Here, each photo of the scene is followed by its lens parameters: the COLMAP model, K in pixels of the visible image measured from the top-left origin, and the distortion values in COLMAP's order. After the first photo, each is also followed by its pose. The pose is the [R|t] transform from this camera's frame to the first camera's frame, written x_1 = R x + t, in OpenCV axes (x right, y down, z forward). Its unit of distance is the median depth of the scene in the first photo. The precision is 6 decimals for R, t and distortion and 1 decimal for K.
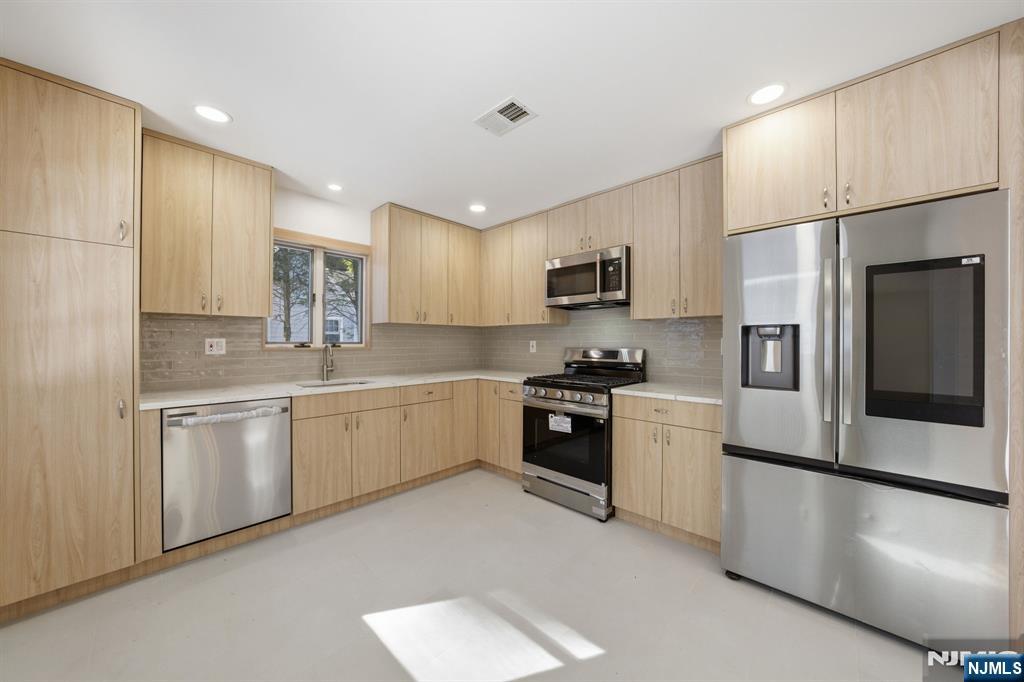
lens RADIAL K [[354.8, 0, 515.3], [0, 354.8, 340.9], [0, 0, 1]] dist [-0.010814, 0.000066]
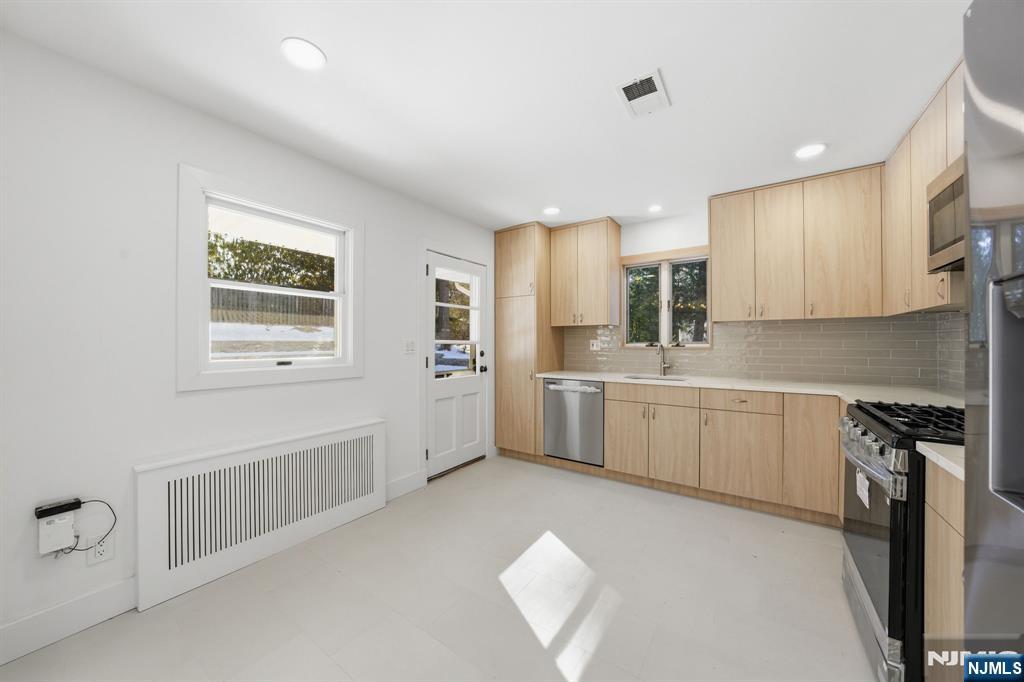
lens RADIAL K [[354.8, 0, 515.3], [0, 354.8, 340.9], [0, 0, 1]] dist [-0.010814, 0.000066]
pose [[0.167760, -0.006571, -0.985806, 0.646387], [0.005296, 0.999969, -0.005764, 0.003943], [0.985814, -0.004254, 0.167790, 0.409375]]
